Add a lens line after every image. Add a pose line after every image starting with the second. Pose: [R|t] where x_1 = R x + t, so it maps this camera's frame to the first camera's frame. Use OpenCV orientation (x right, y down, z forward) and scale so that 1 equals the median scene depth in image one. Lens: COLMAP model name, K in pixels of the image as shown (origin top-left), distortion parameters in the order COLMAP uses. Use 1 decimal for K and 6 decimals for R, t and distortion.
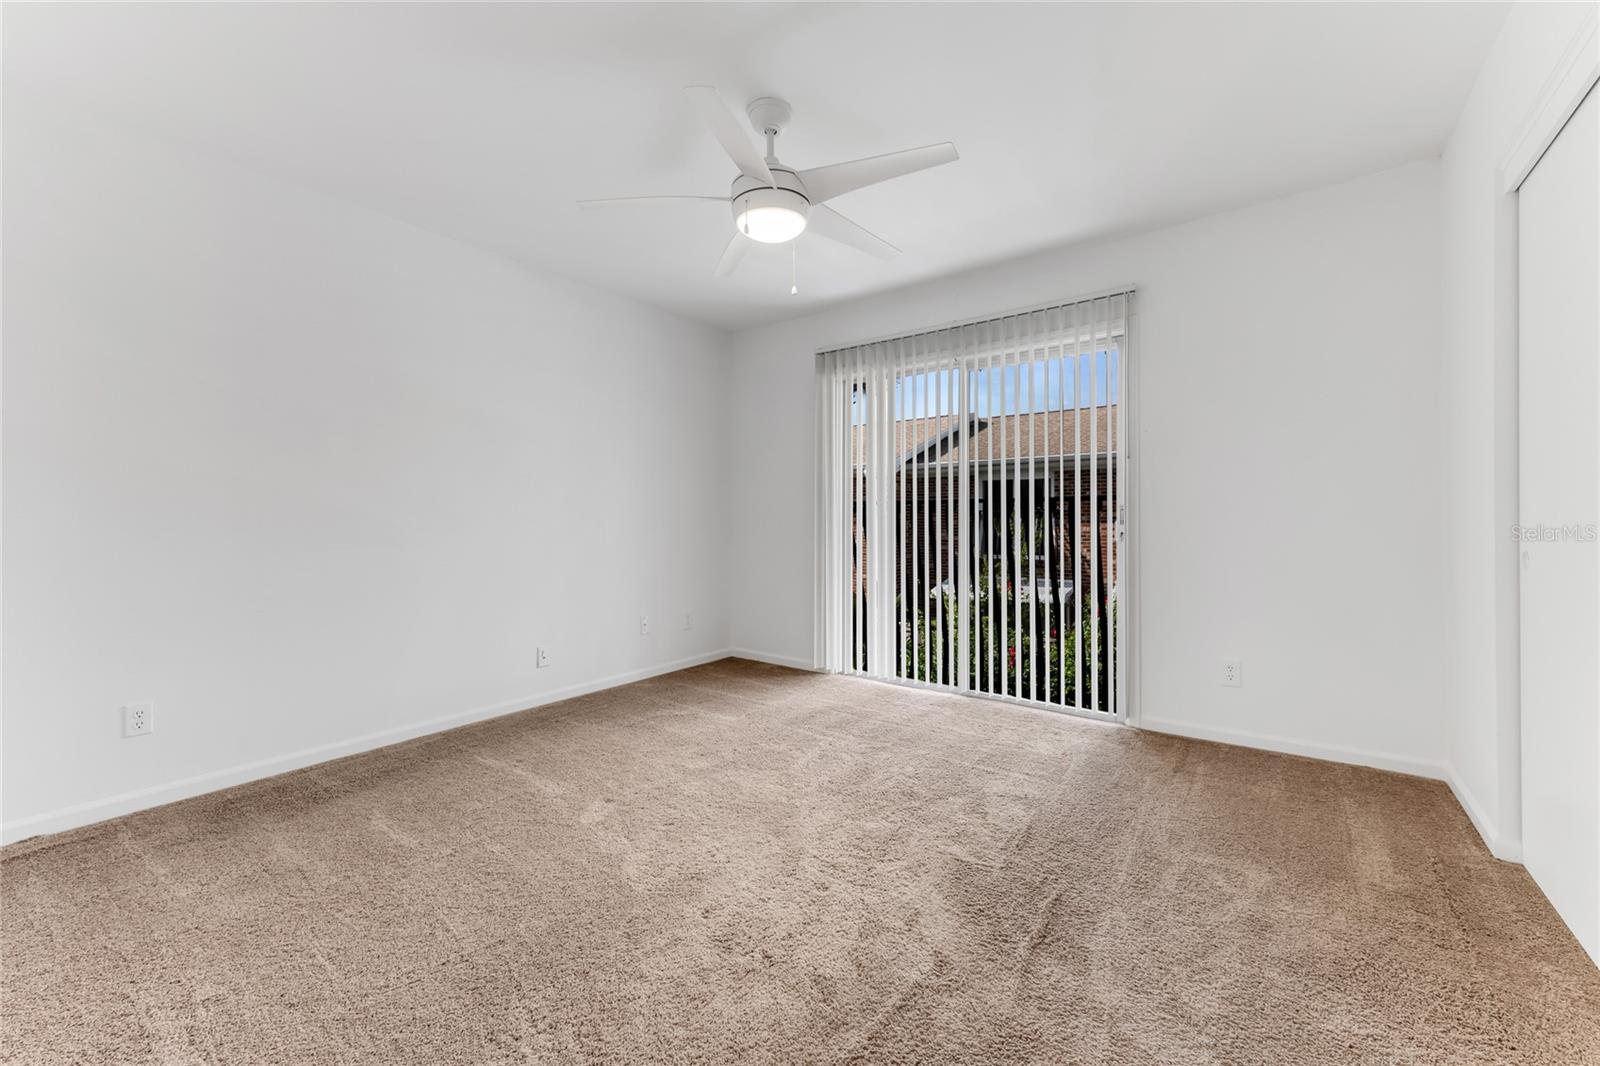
lens RADIAL K [[610.4, 0, 800.0], [0, 610.4, 533.0], [0, 0, 1]] dist [-0.000017, -0.000004]
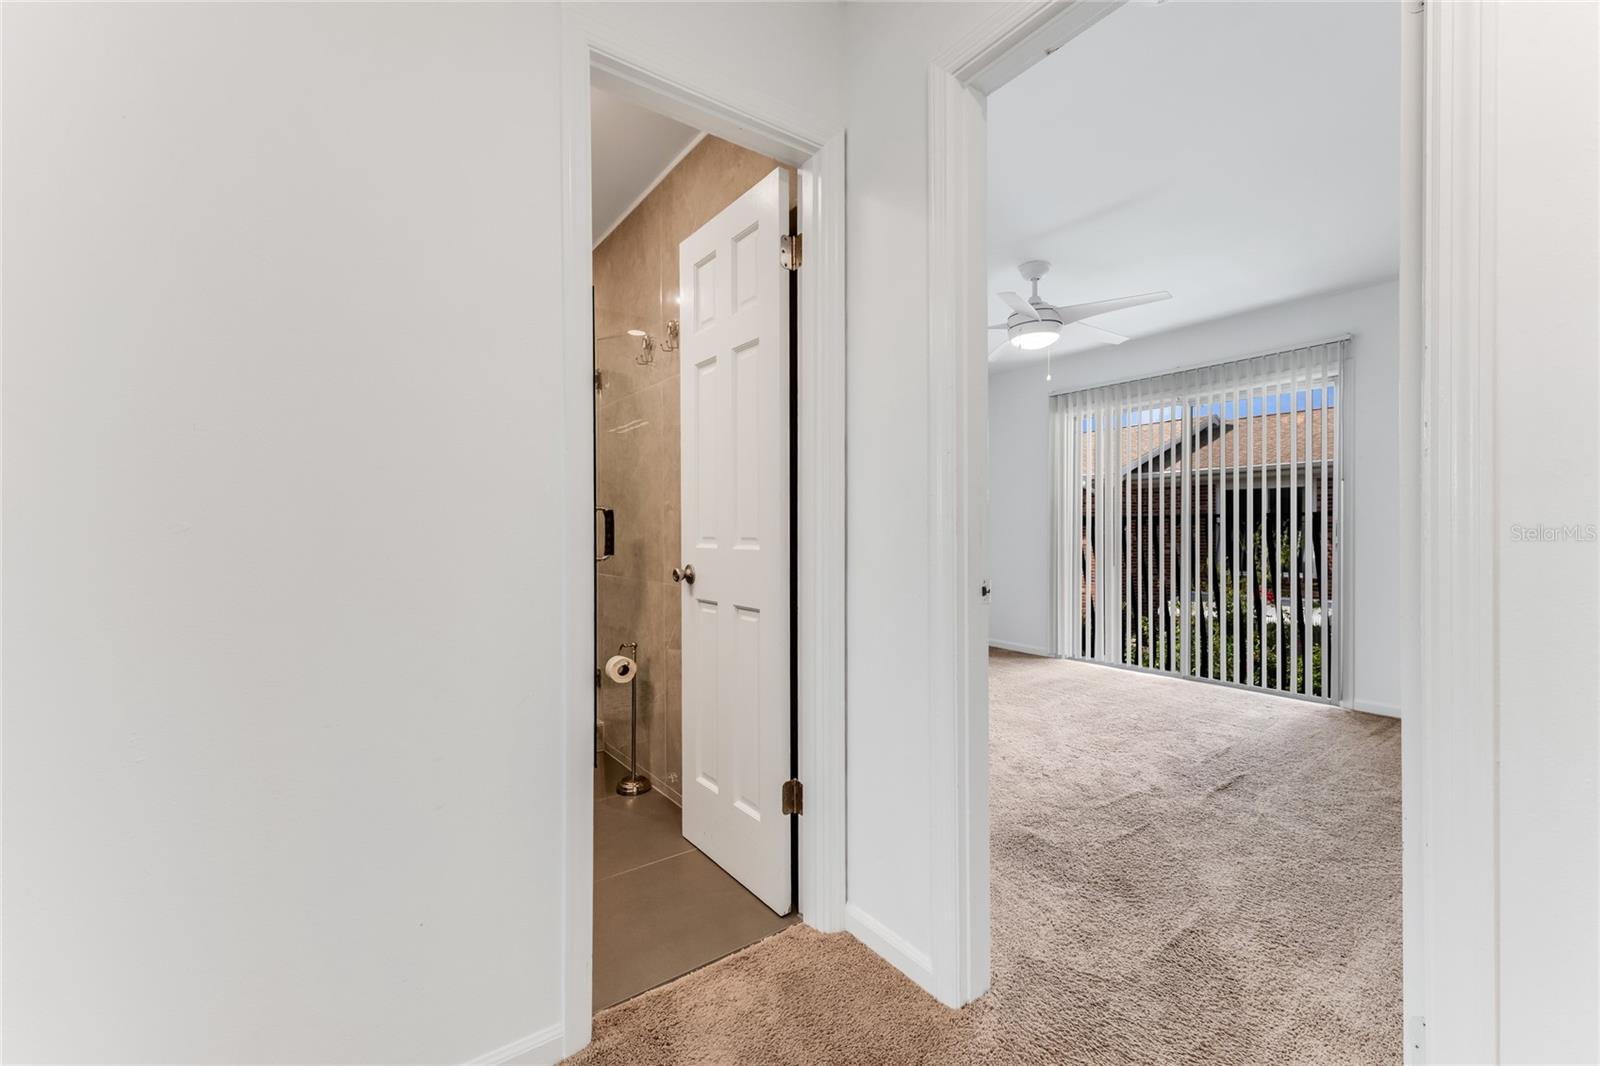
lens RADIAL K [[647.8, 0, 800.0], [0, 647.8, 533.0], [0, 0, 1]] dist [0.017420, -0.000069]
pose [[0.955860, 0.005948, -0.293761, -0.083169], [-0.011461, 0.999789, -0.017050, 0.010638], [0.293598, 0.019664, 0.955727, -0.471292]]
